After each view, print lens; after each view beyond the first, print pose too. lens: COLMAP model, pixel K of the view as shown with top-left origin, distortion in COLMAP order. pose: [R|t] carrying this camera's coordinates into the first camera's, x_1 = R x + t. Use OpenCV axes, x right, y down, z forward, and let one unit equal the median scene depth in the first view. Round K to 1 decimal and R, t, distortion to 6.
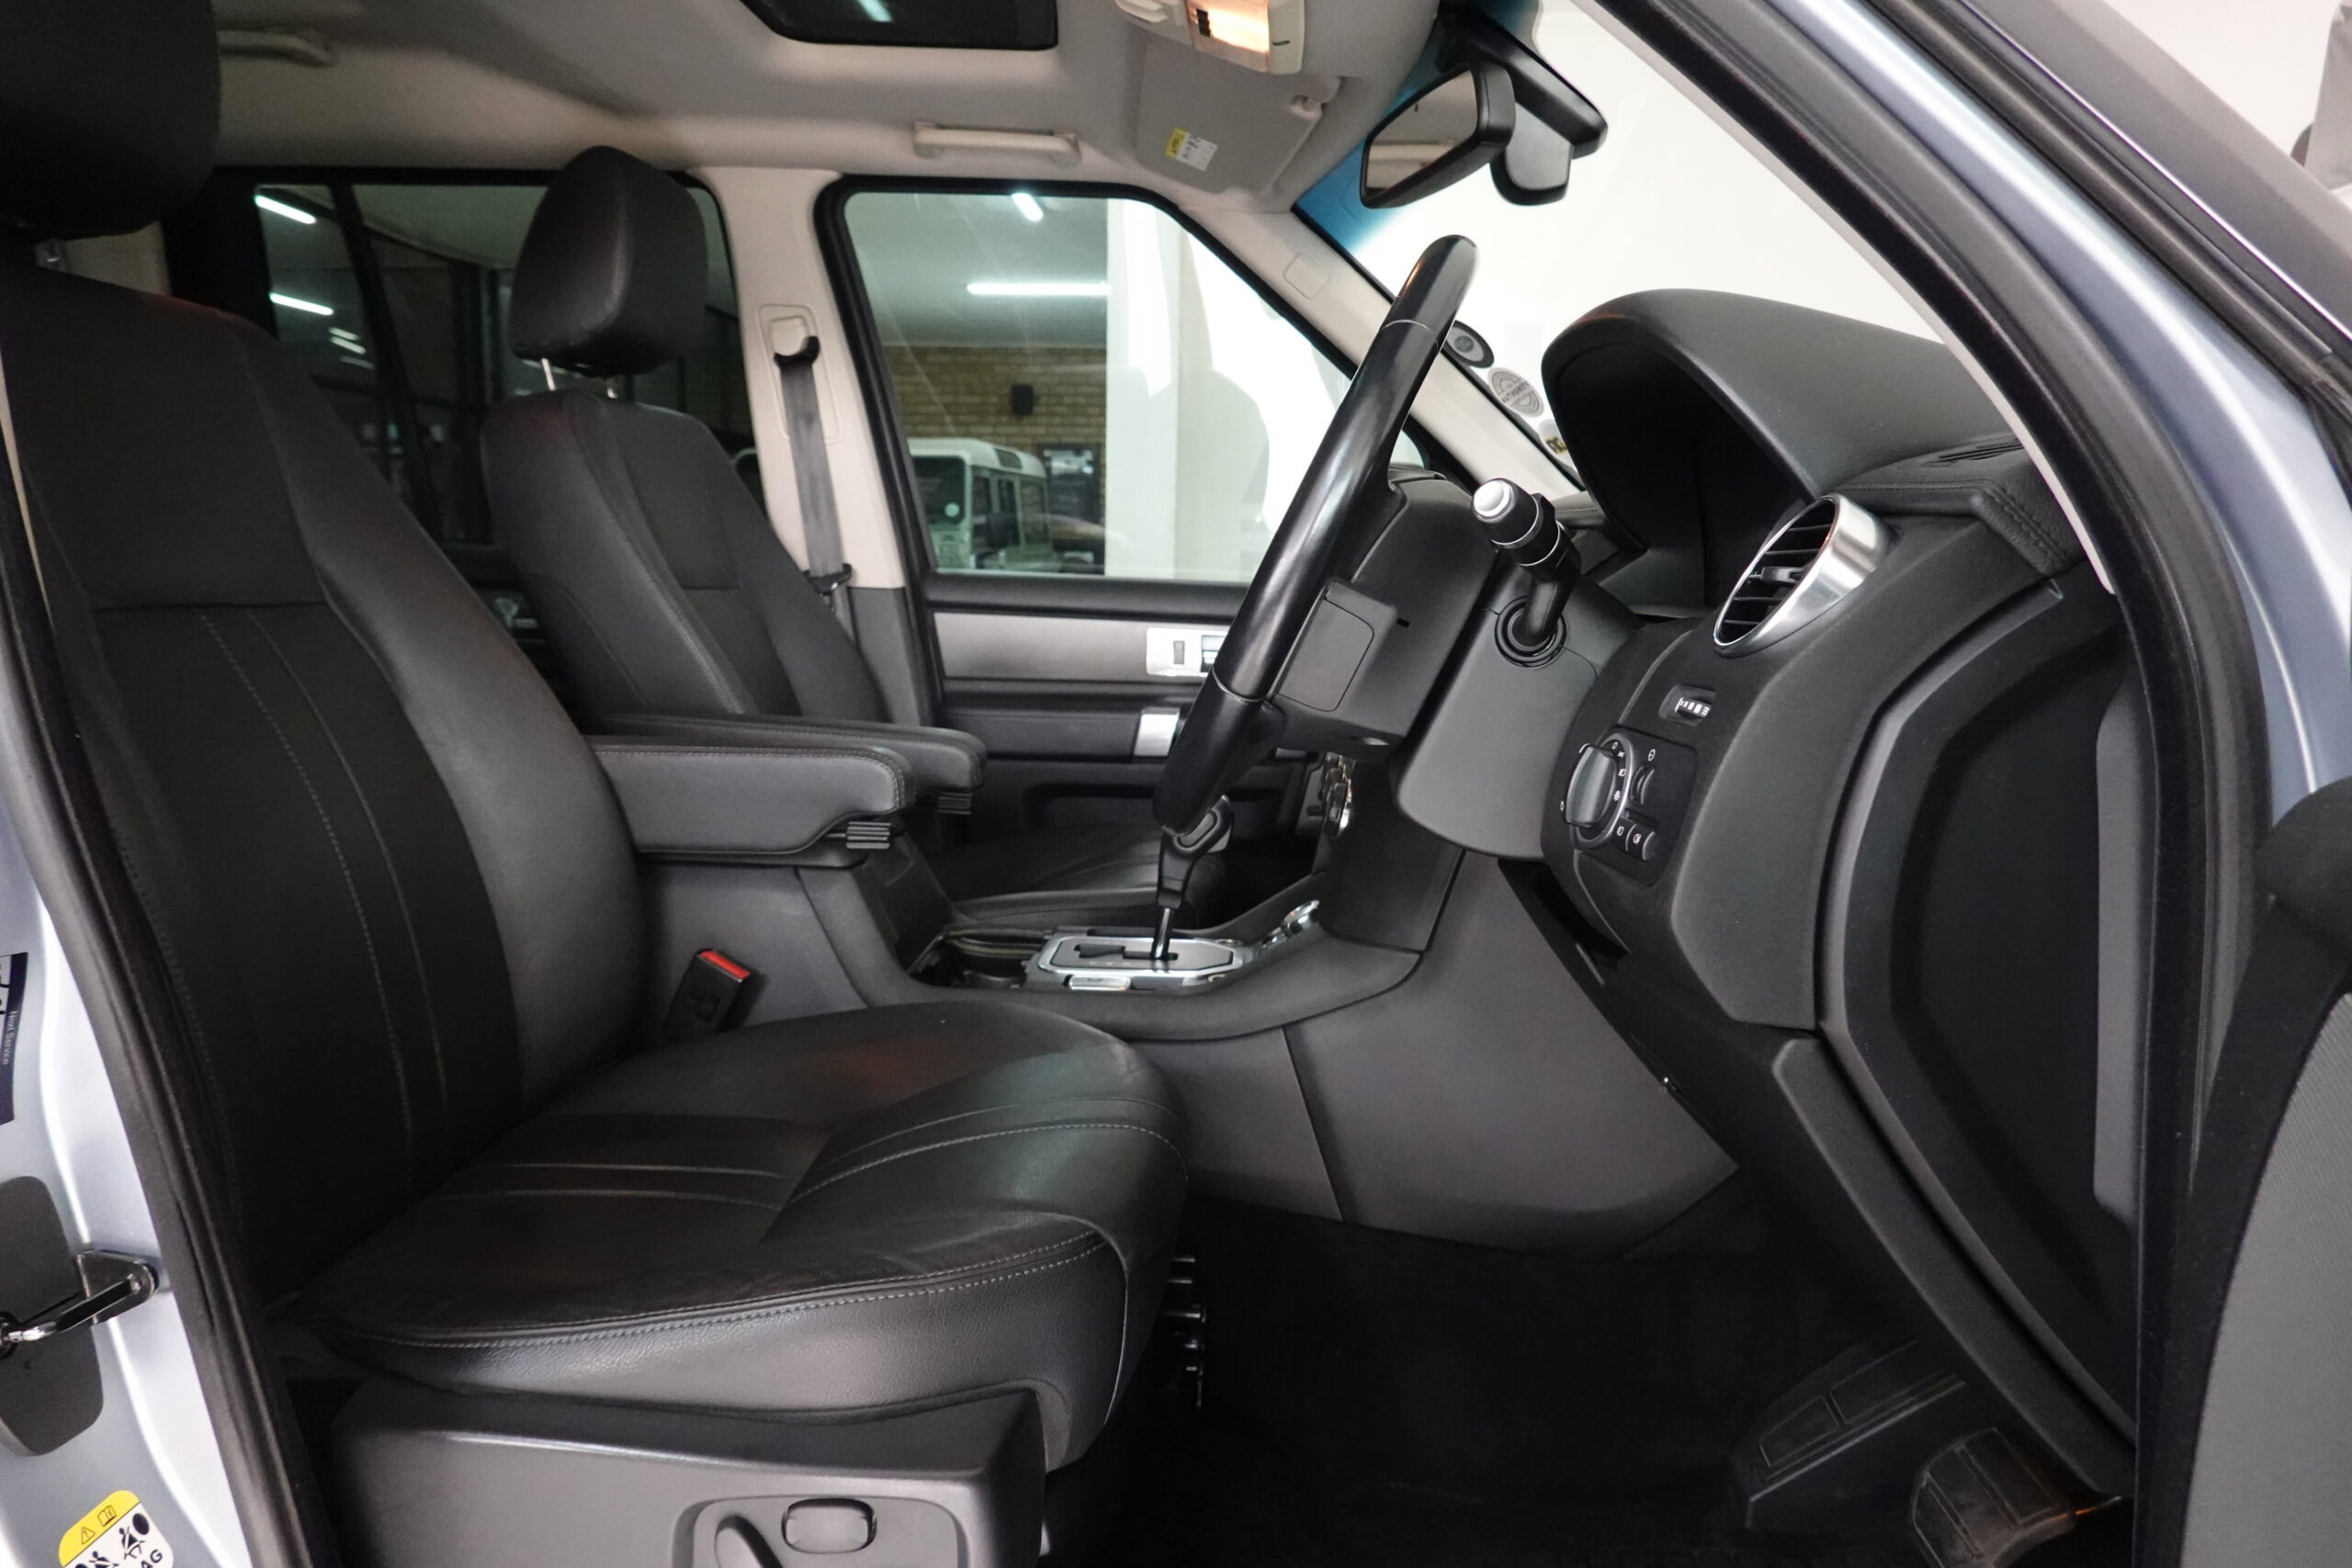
lens RADIAL K [[1549.4, 0, 1176.0], [0, 1549.4, 784.0], [0, 0, 1]] dist [-0.009242, 0.001973]
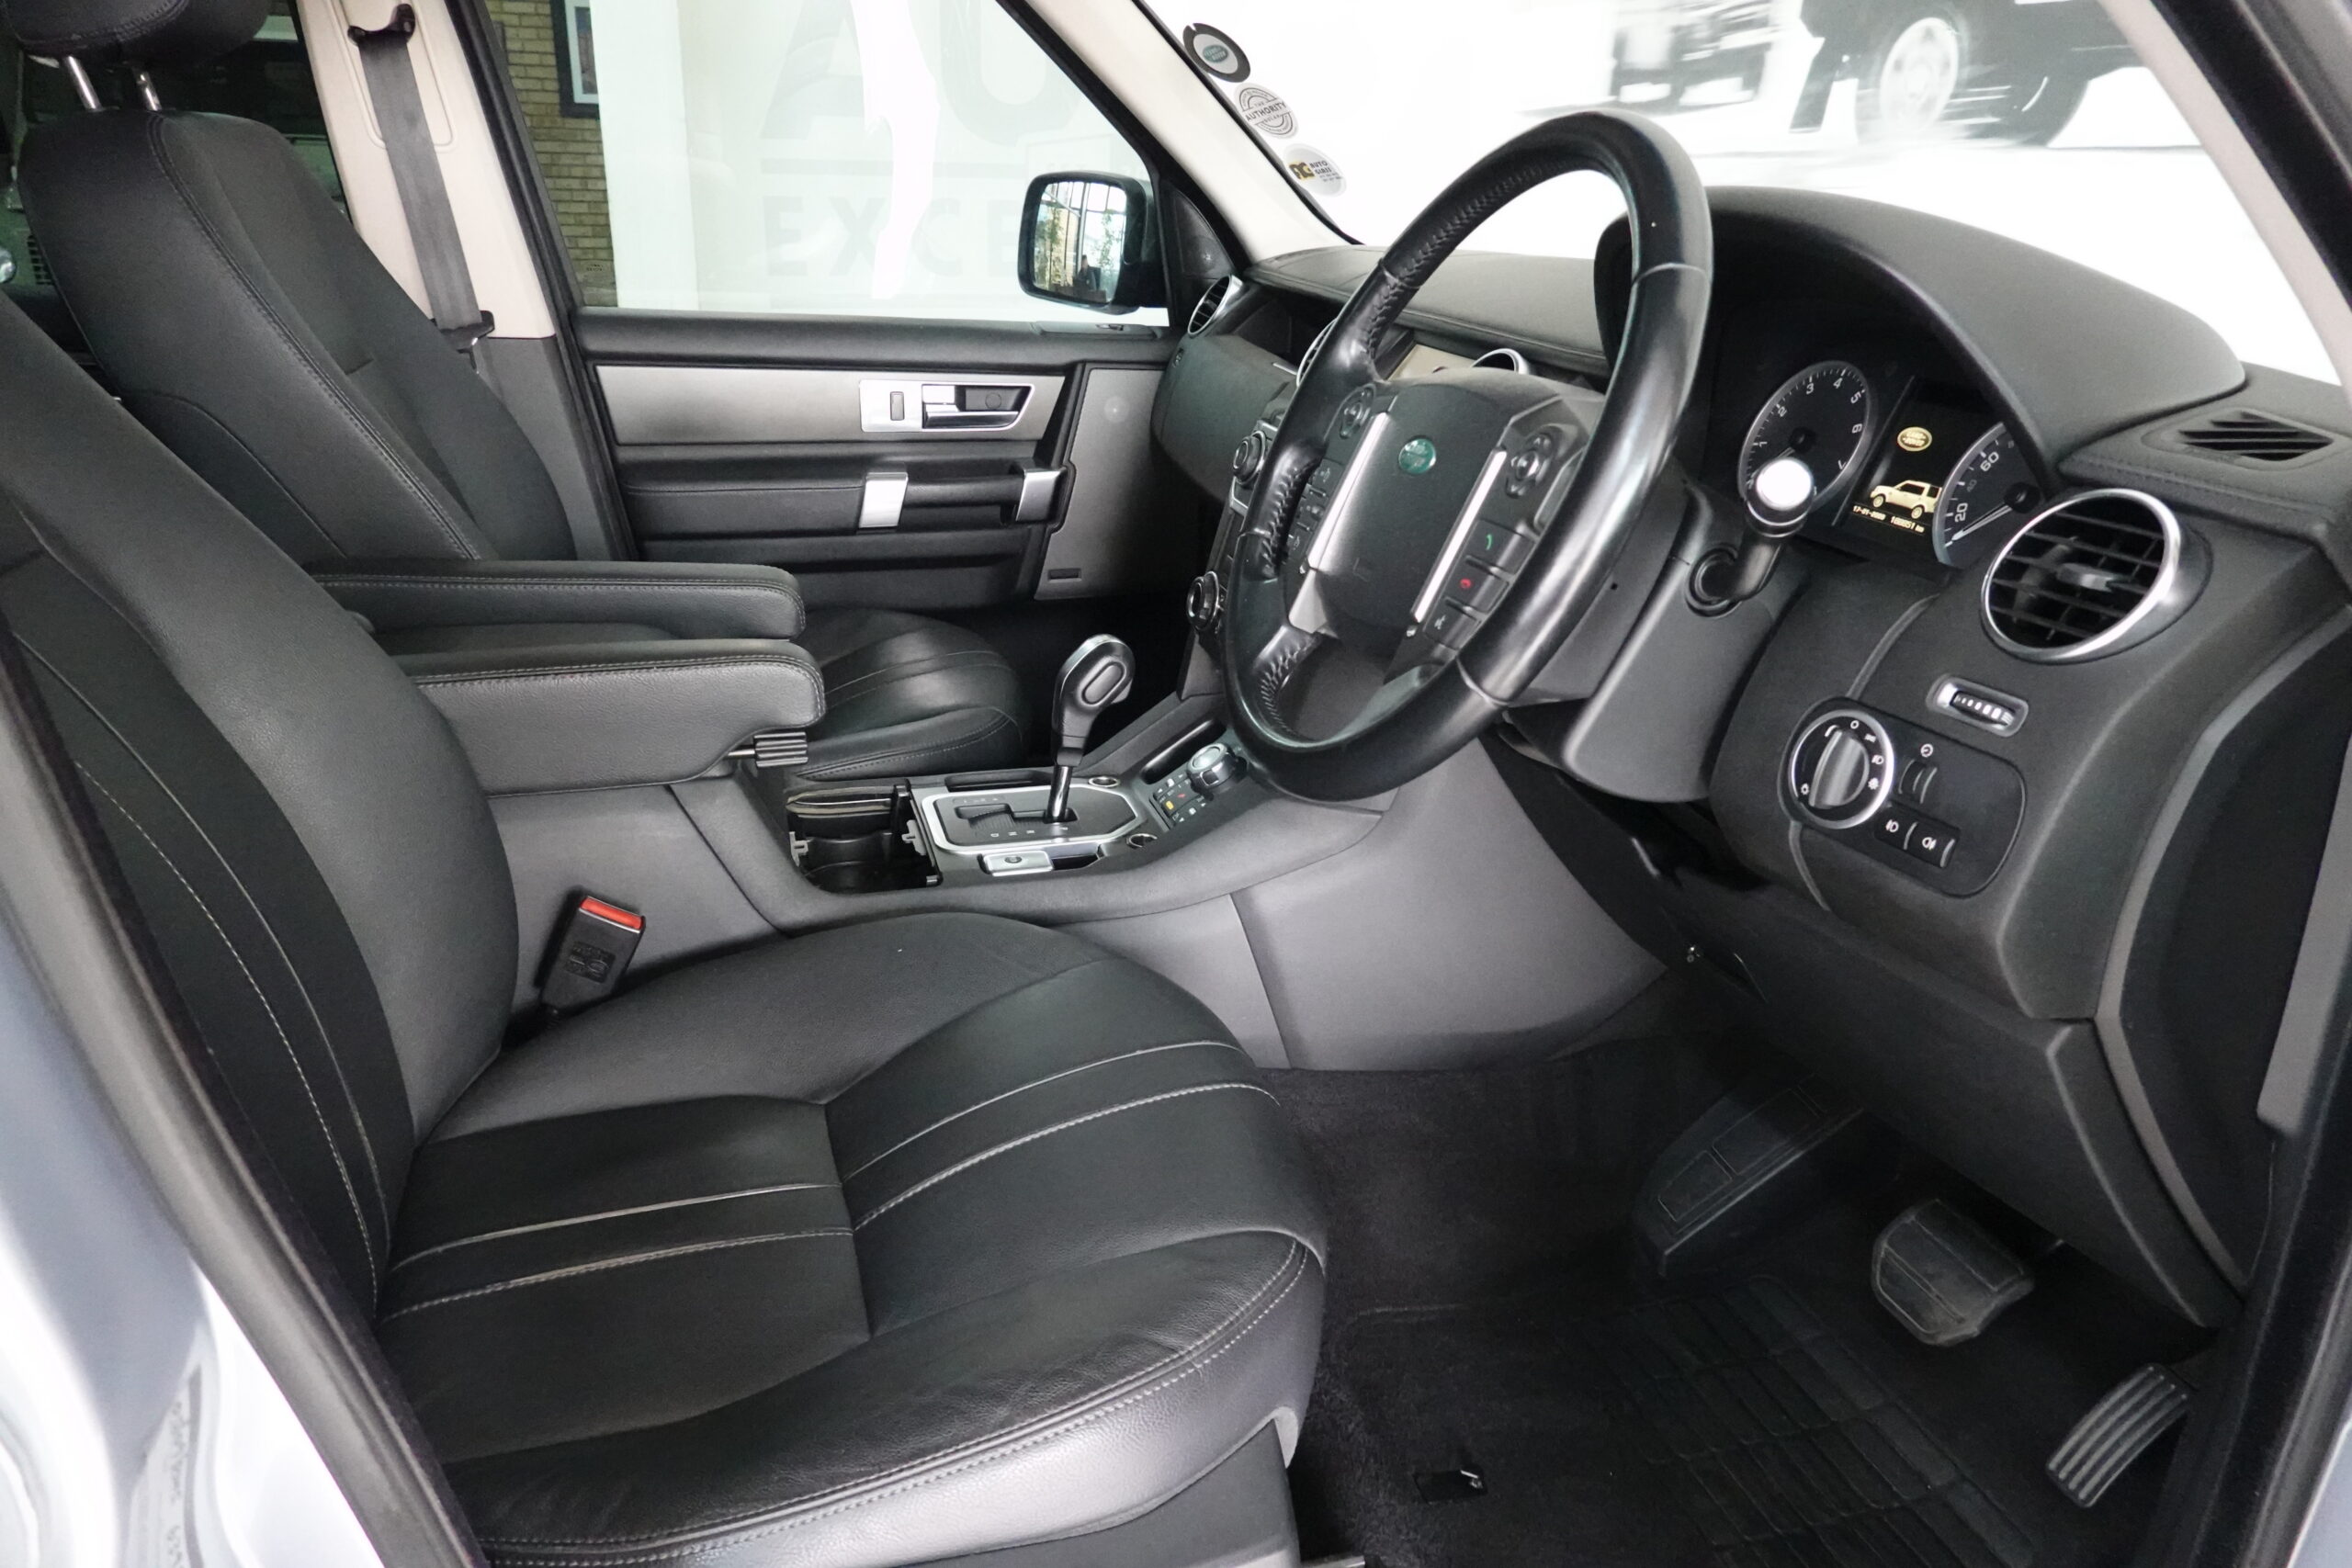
lens RADIAL K [[1544.0, 0, 1172.9], [0, 1544.0, 792.3], [0, 0, 1]] dist [-0.009254, 0.002570]
pose [[0.938939, -0.115853, 0.323993, -0.273276], [0.032224, 0.967081, 0.252421, -0.150211], [-0.342571, -0.226567, 0.911763, 0.152738]]
